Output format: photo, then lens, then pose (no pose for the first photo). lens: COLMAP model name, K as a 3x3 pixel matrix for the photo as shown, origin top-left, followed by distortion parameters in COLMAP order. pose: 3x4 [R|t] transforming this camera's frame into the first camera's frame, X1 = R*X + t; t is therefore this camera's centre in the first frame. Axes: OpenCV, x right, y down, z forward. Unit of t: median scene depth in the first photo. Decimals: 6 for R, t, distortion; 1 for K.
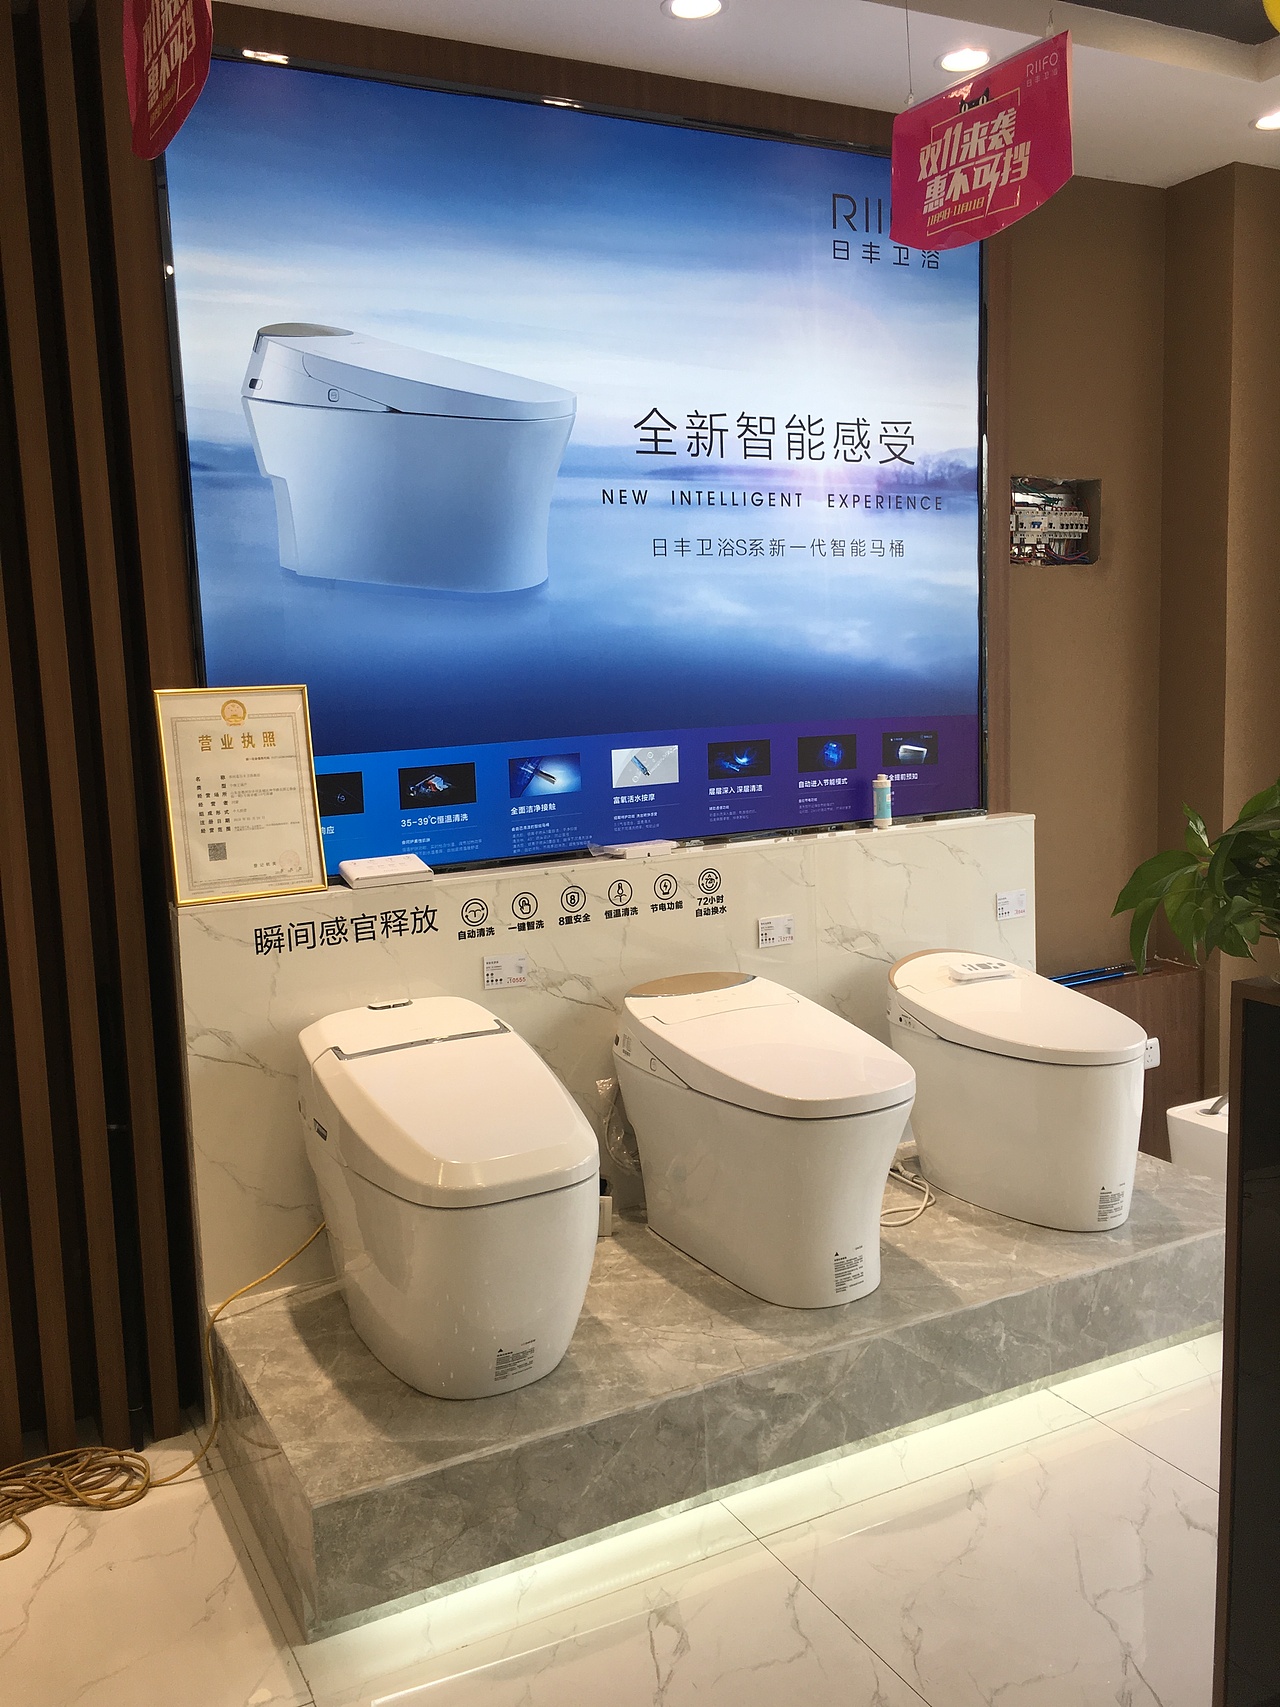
lens RADIAL K [[1448.3, 0, 644.2], [0, 1448.3, 832.8], [0, 0, 1]] dist [0.081895, -0.110557]
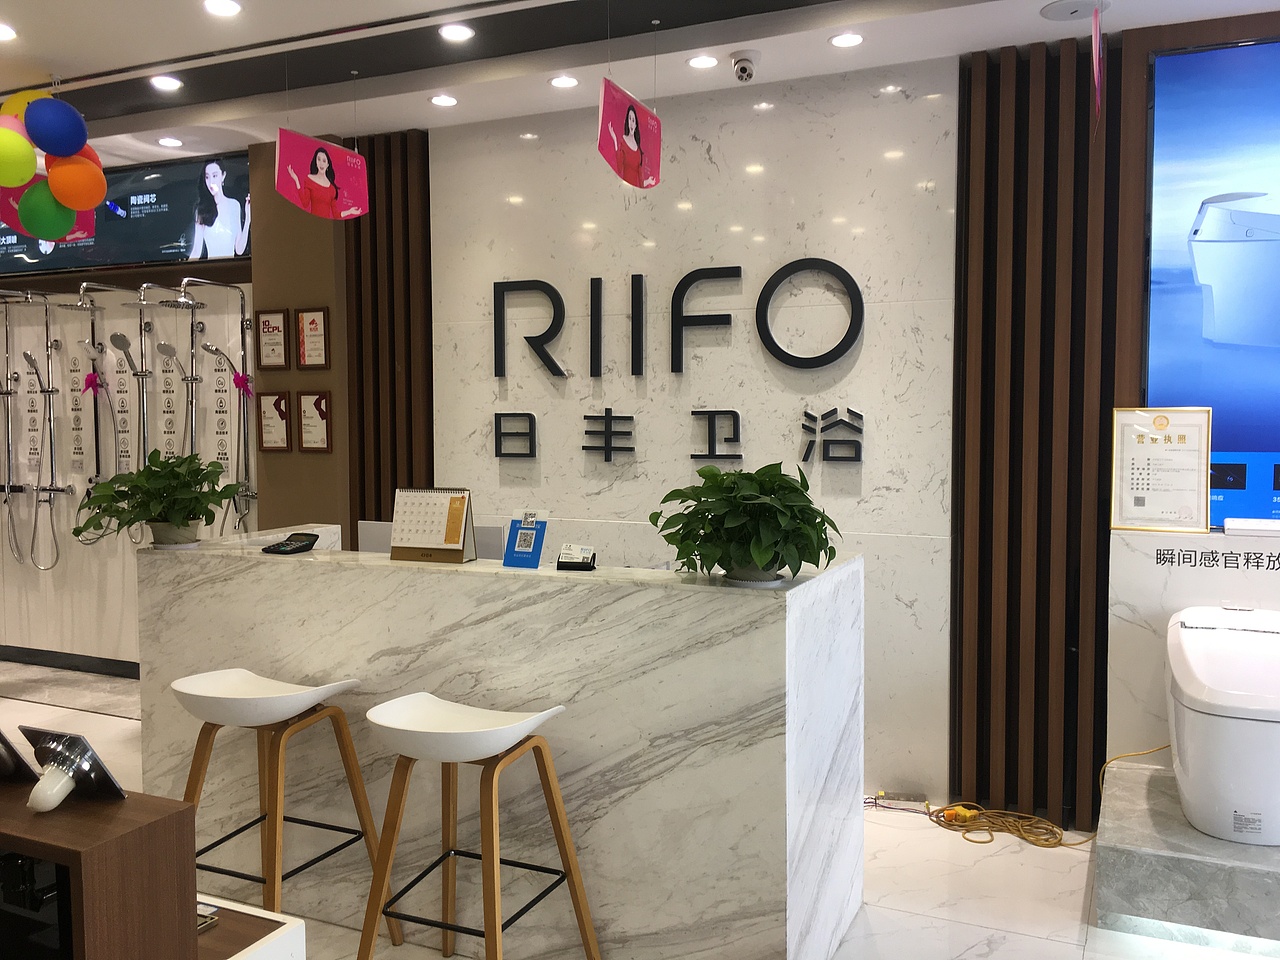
lens RADIAL K [[1086.0, 0, 639.1], [0, 1086.0, 466.9], [0, 0, 1]] dist [0.081895, -0.110557]
pose [[0.603831, 0.076167, -0.793465, 0.369751], [-0.118362, 0.992957, 0.005243, 0.034387], [0.788275, 0.090750, 0.608594, -0.262530]]
